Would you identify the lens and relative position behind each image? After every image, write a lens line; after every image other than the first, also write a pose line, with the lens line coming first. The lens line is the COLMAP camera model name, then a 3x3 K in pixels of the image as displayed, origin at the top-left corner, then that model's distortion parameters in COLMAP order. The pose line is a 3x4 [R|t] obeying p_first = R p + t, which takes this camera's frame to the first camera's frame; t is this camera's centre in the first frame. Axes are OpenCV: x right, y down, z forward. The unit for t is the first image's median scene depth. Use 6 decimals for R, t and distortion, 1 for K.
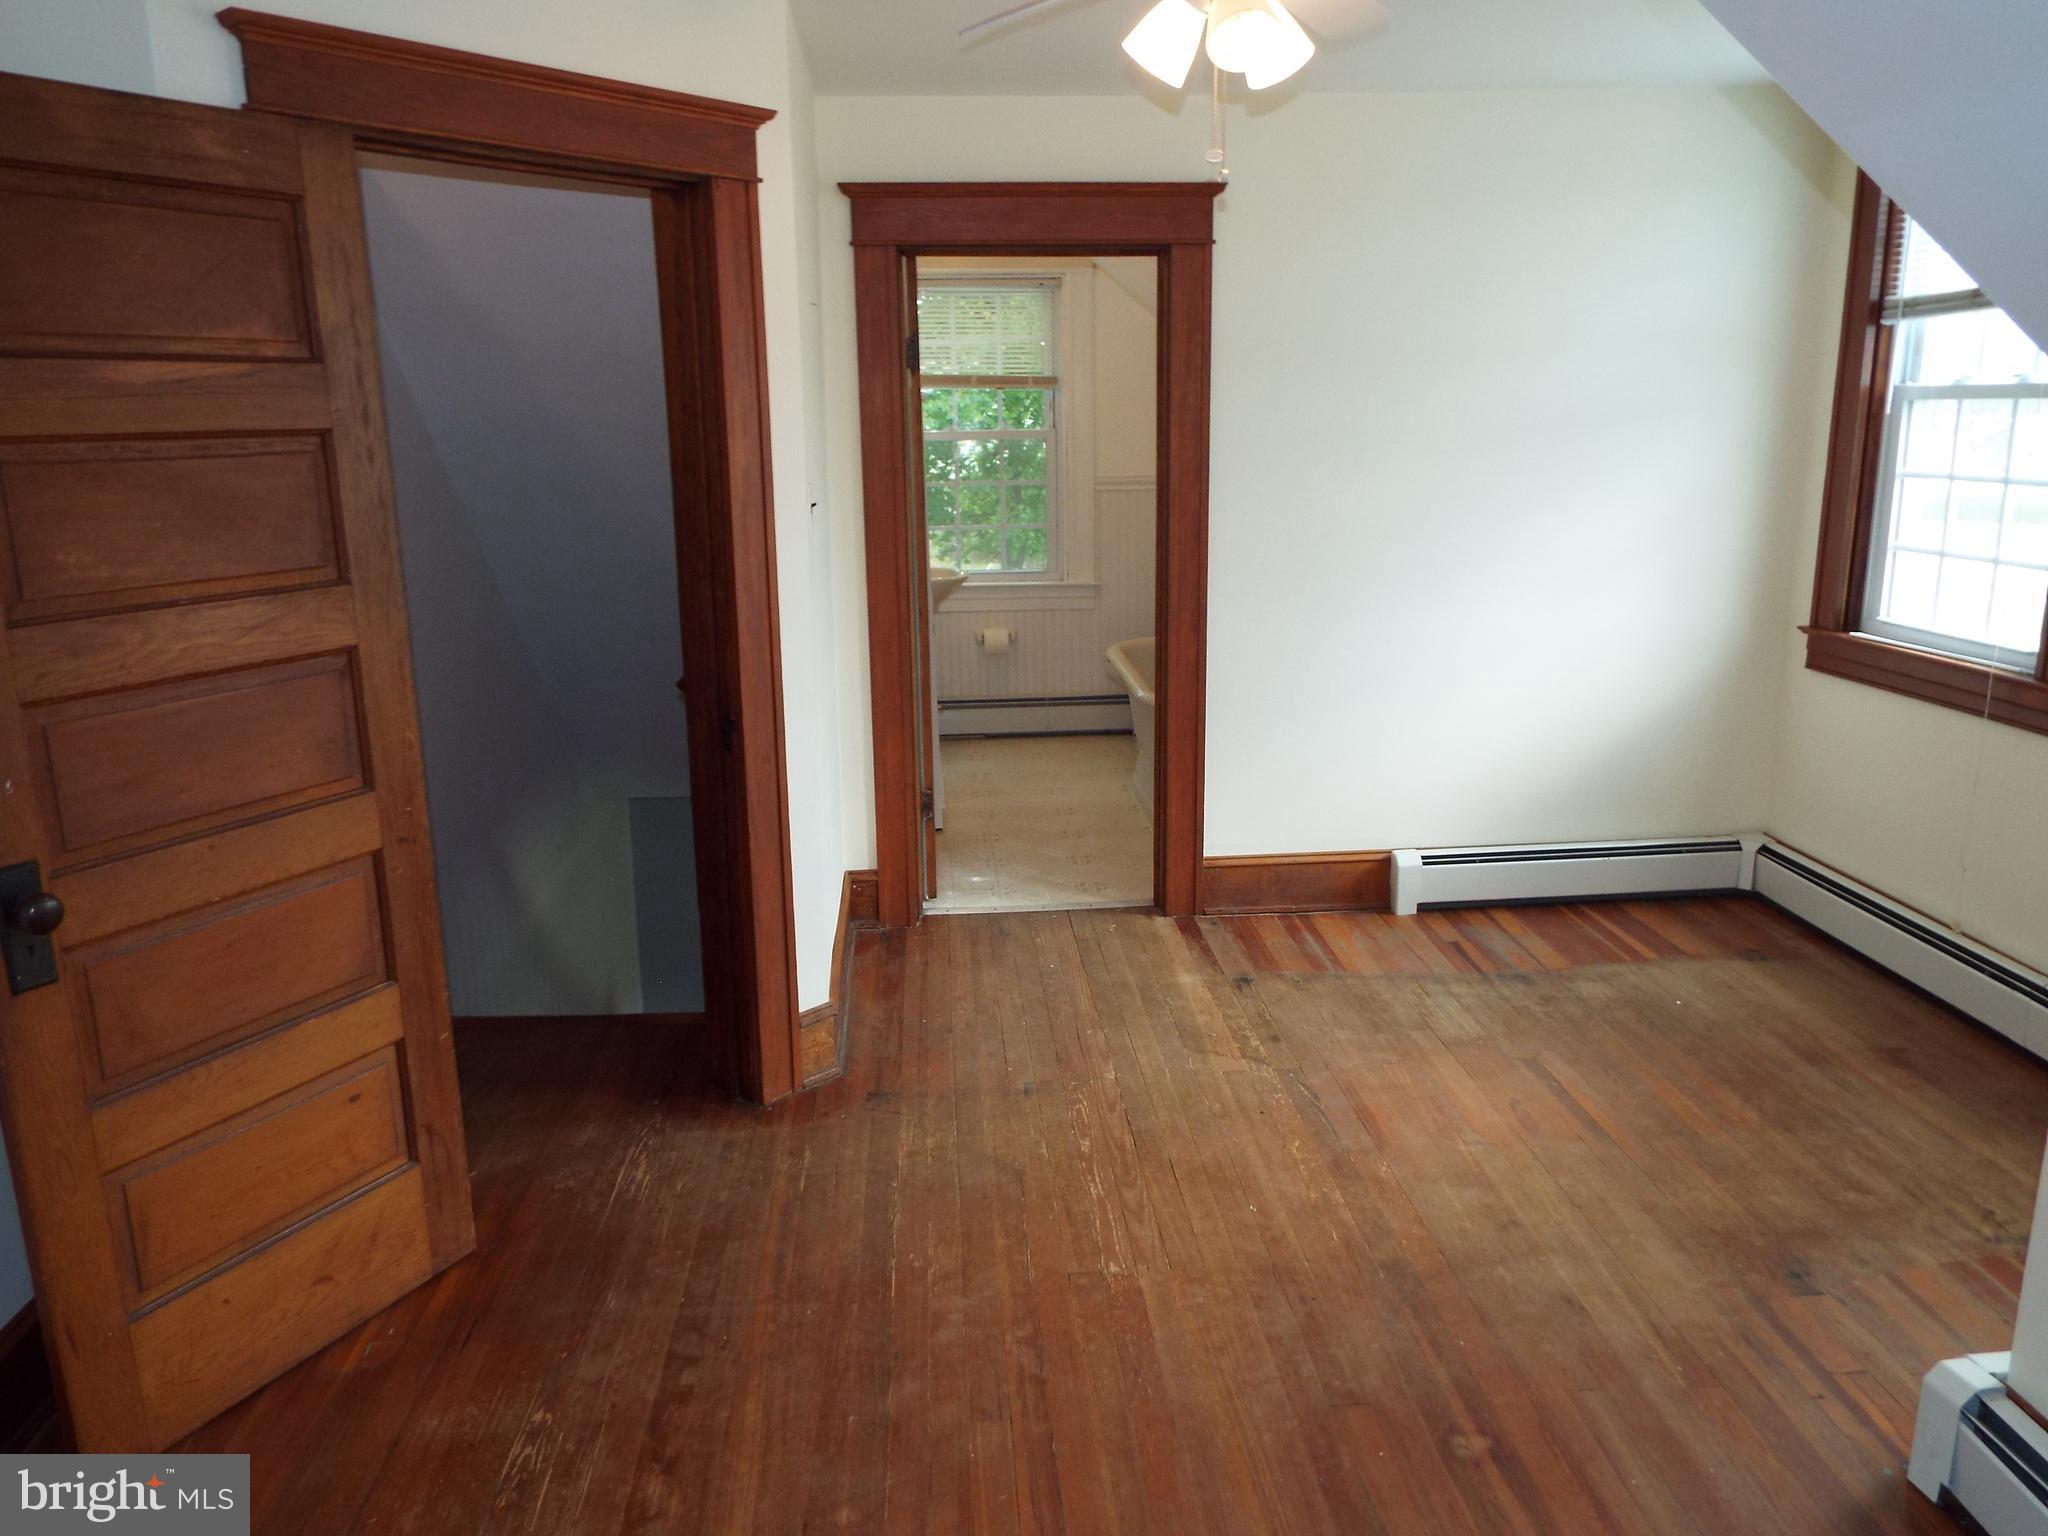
lens RADIAL K [[1510.9, 0, 1012.0], [0, 1510.9, 770.1], [0, 0, 1]] dist [-0.002441, -0.002906]
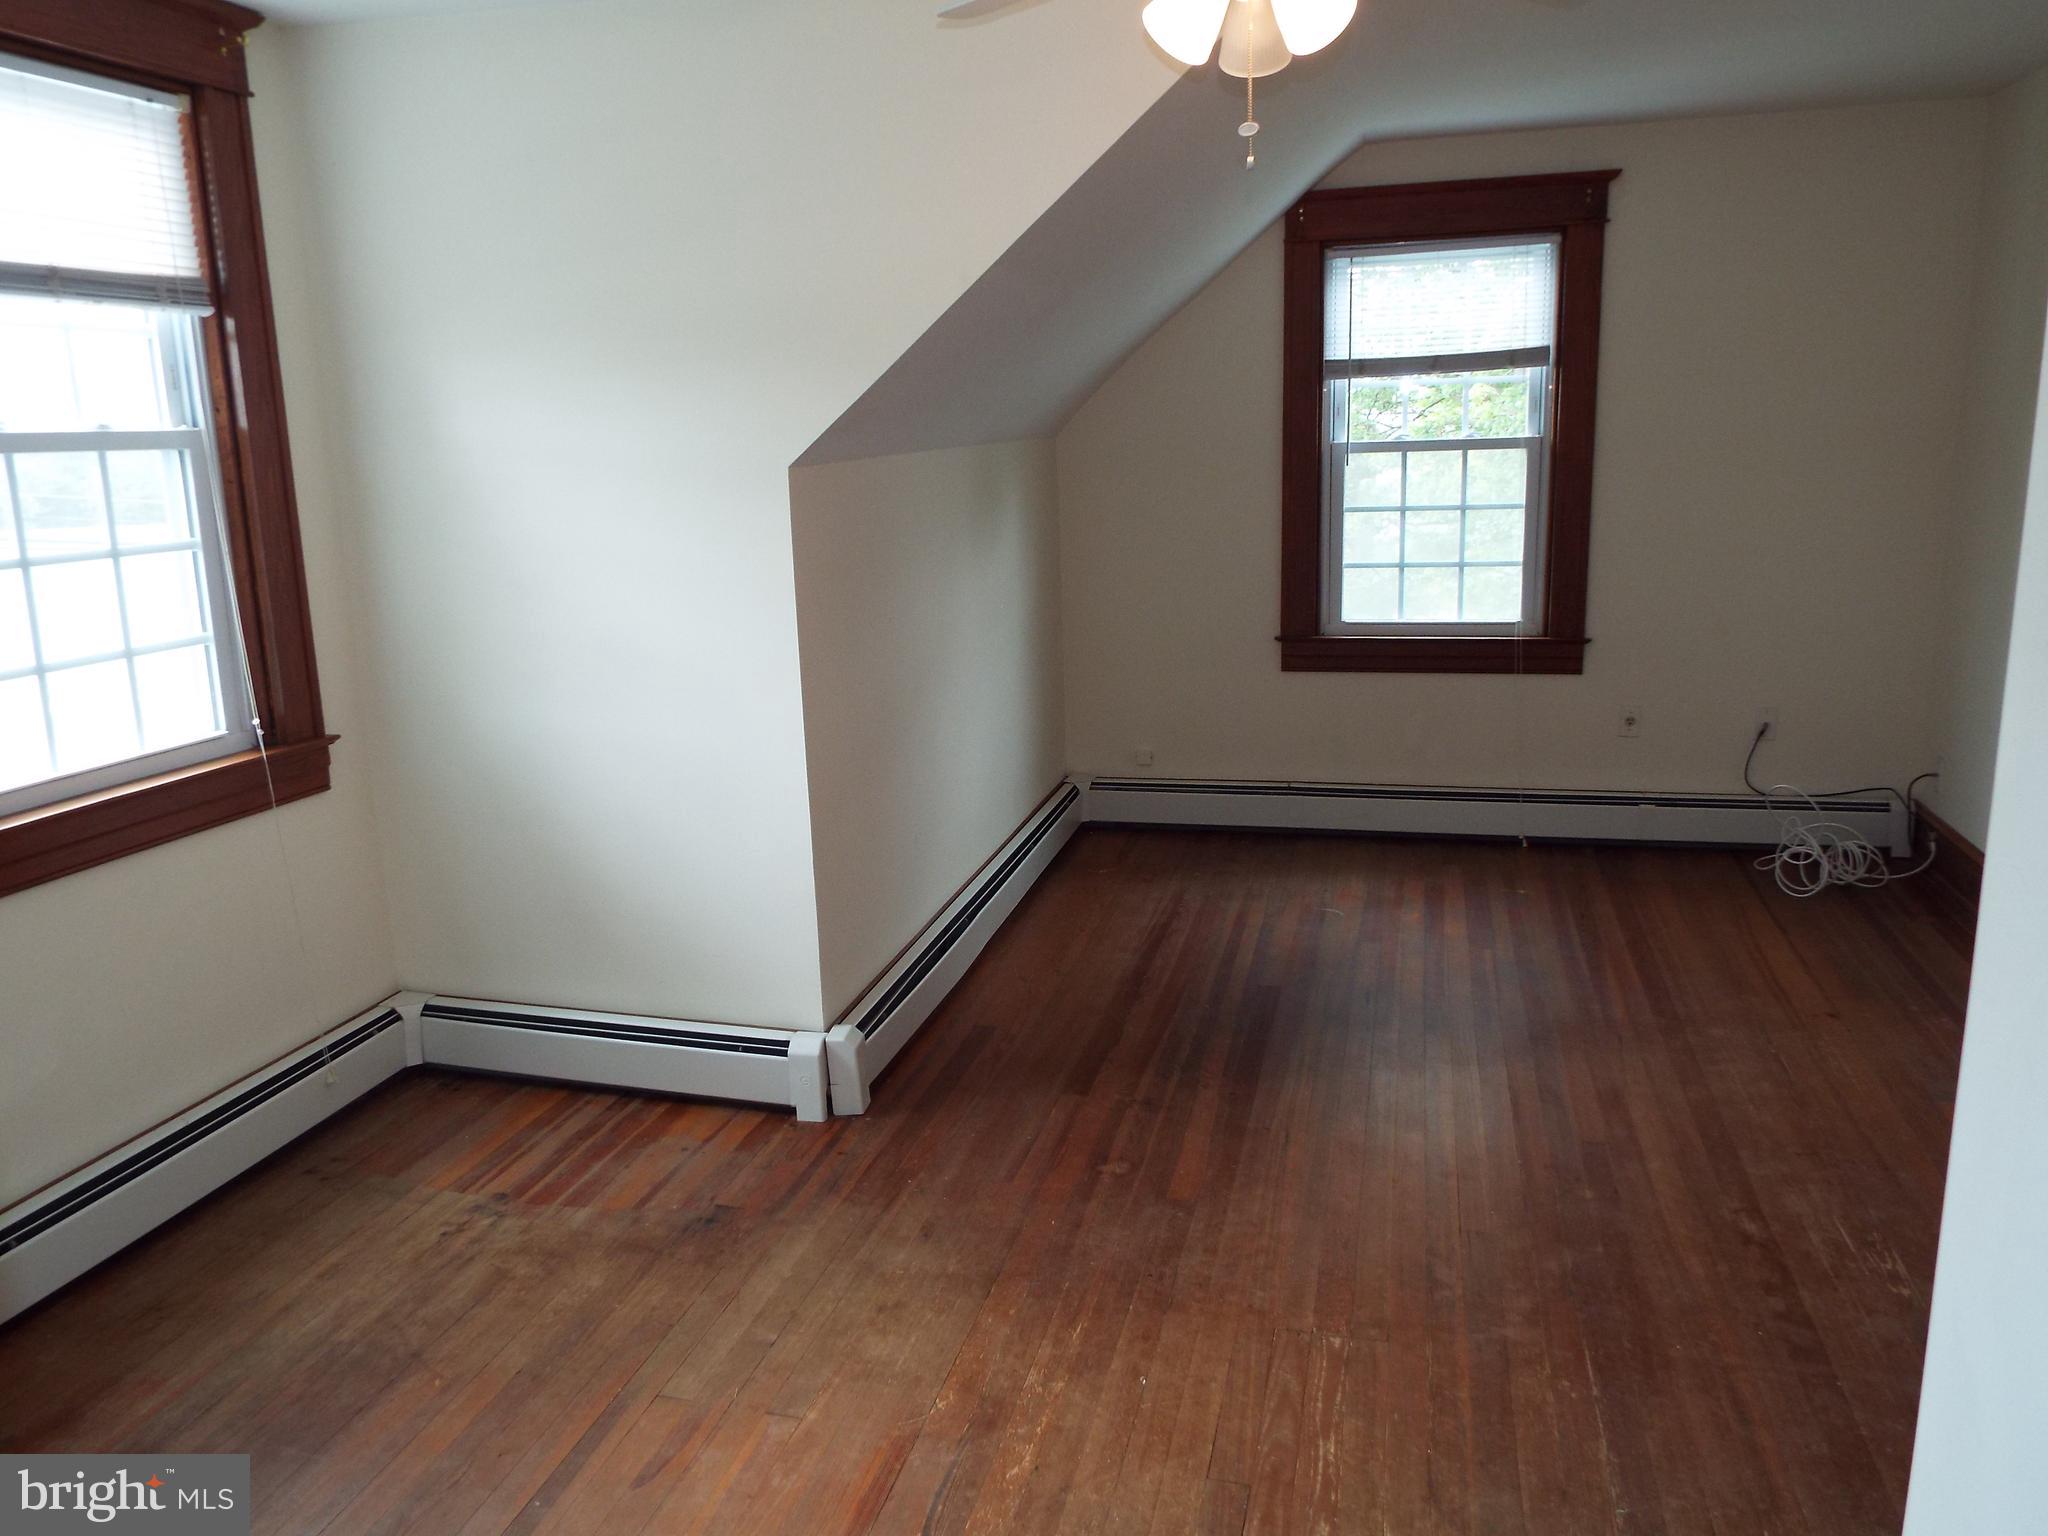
lens RADIAL K [[1510.9, 0, 1012.0], [0, 1510.9, 770.1], [0, 0, 1]] dist [-0.002441, -0.002906]
pose [[-0.951267, -0.030250, 0.306880, -0.015773], [0.108102, 0.899308, 0.423744, -0.379171], [-0.288798, 0.436269, -0.852212, 1.632967]]
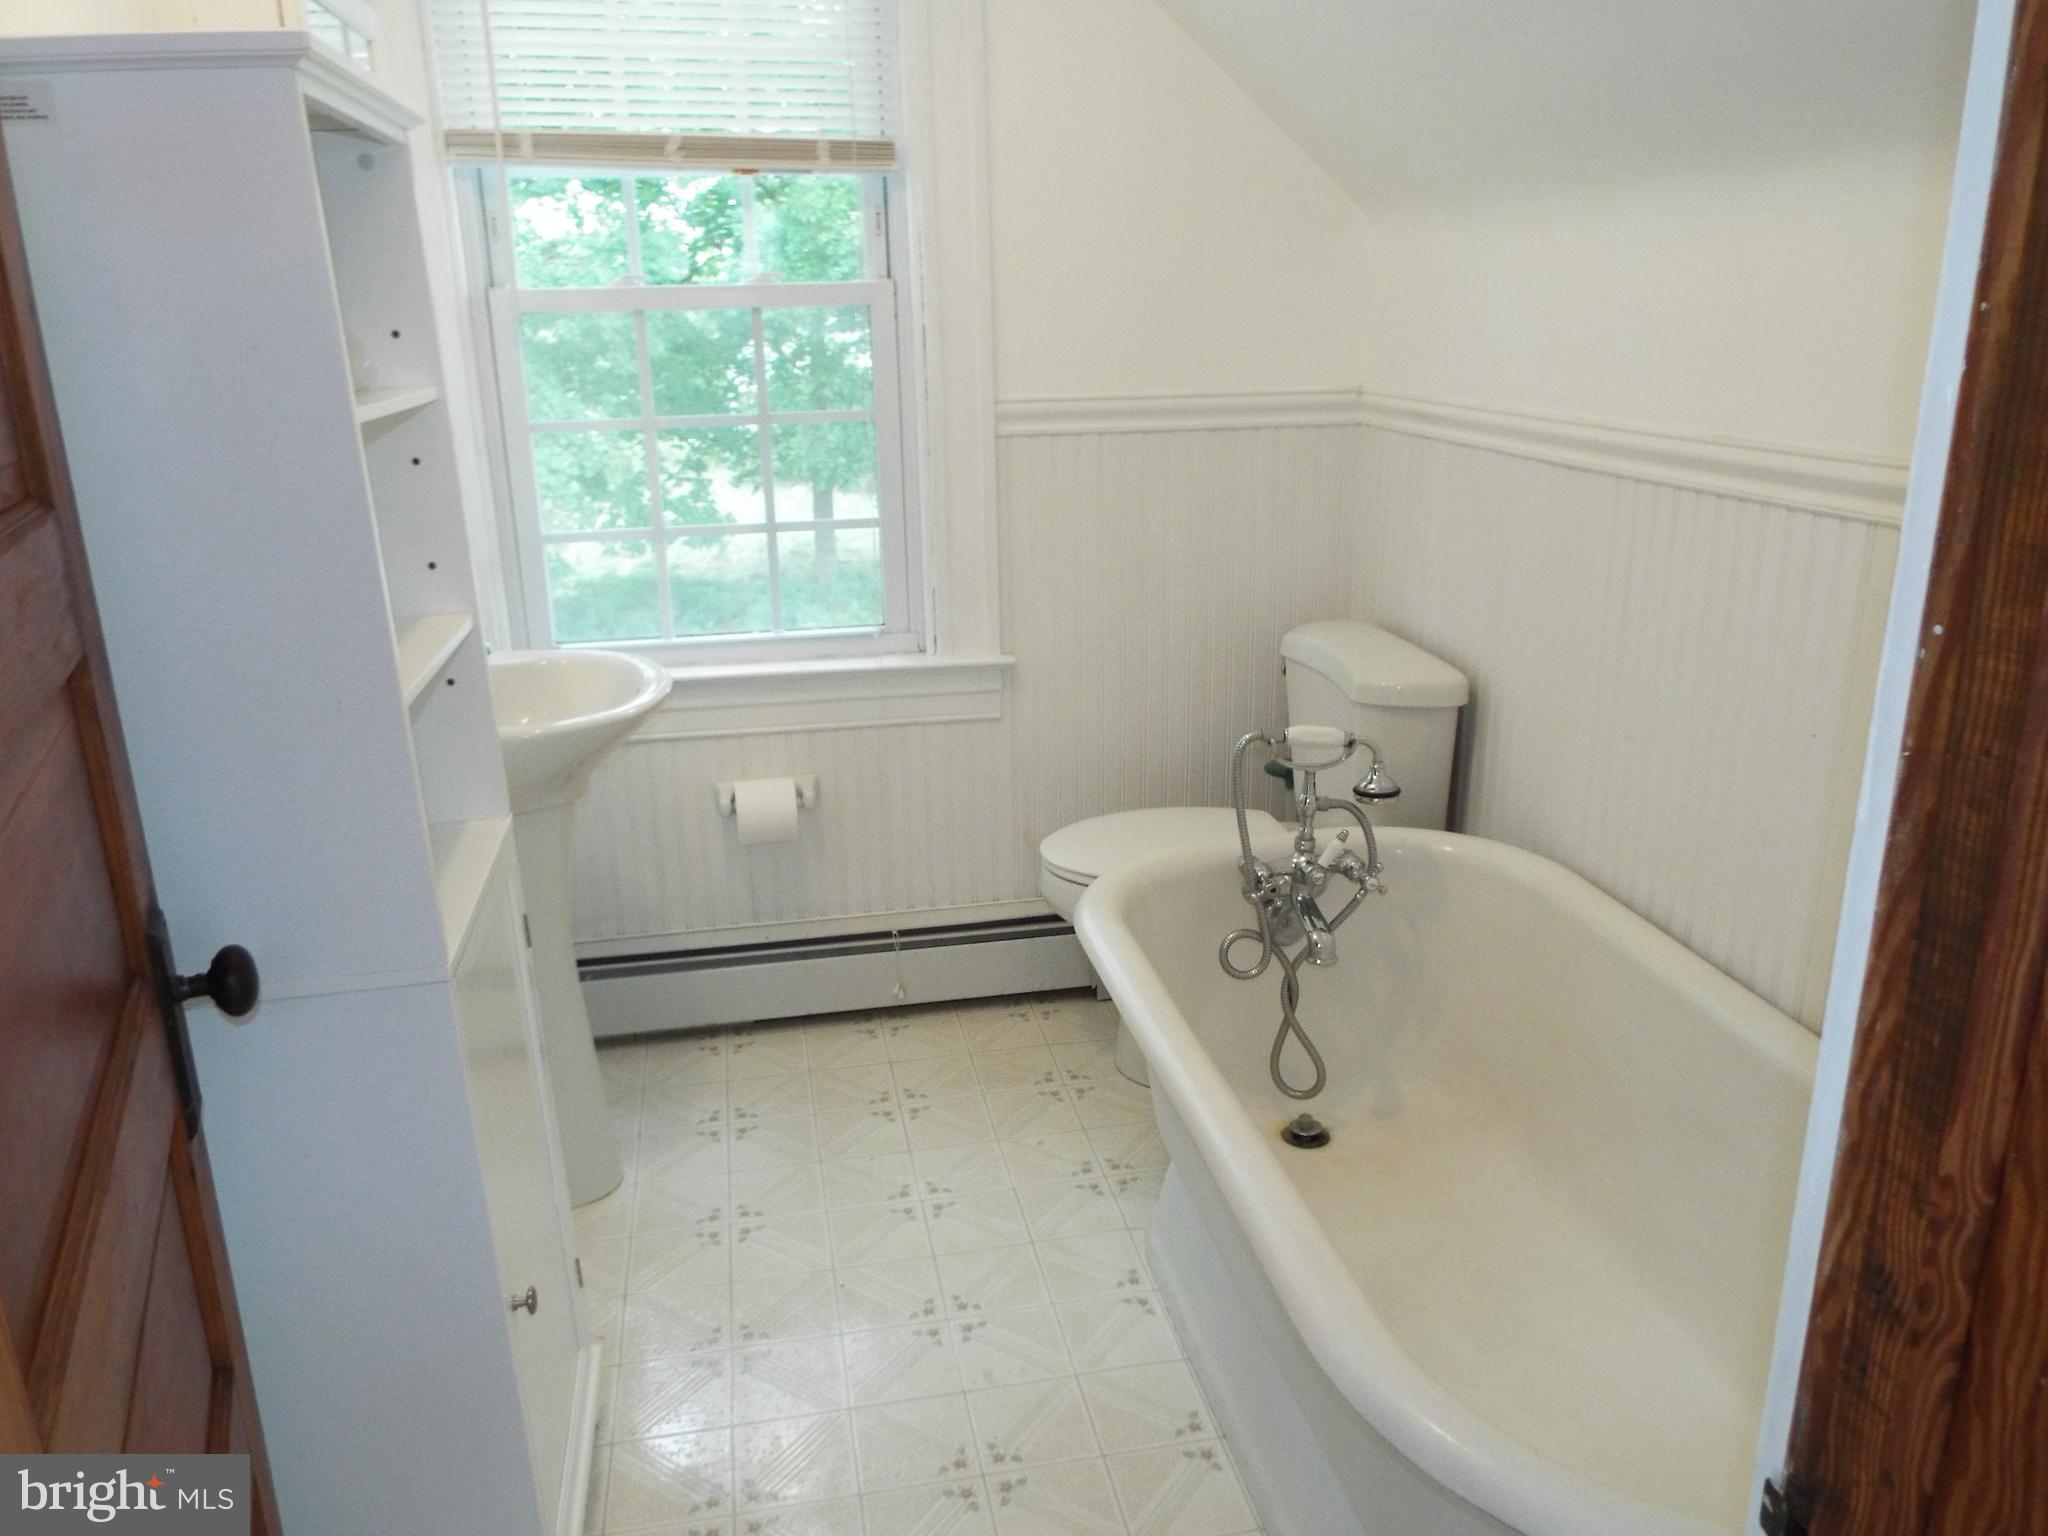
lens RADIAL K [[1522.3, 0, 1016.2], [0, 1522.3, 740.6], [0, 0, 1]] dist [-0.017886, -0.004884]
pose [[0.991644, -0.036205, 0.123820, 0.006239], [0.031267, 0.998645, 0.041598, -0.119375], [-0.125158, -0.037379, 0.991432, 0.585120]]
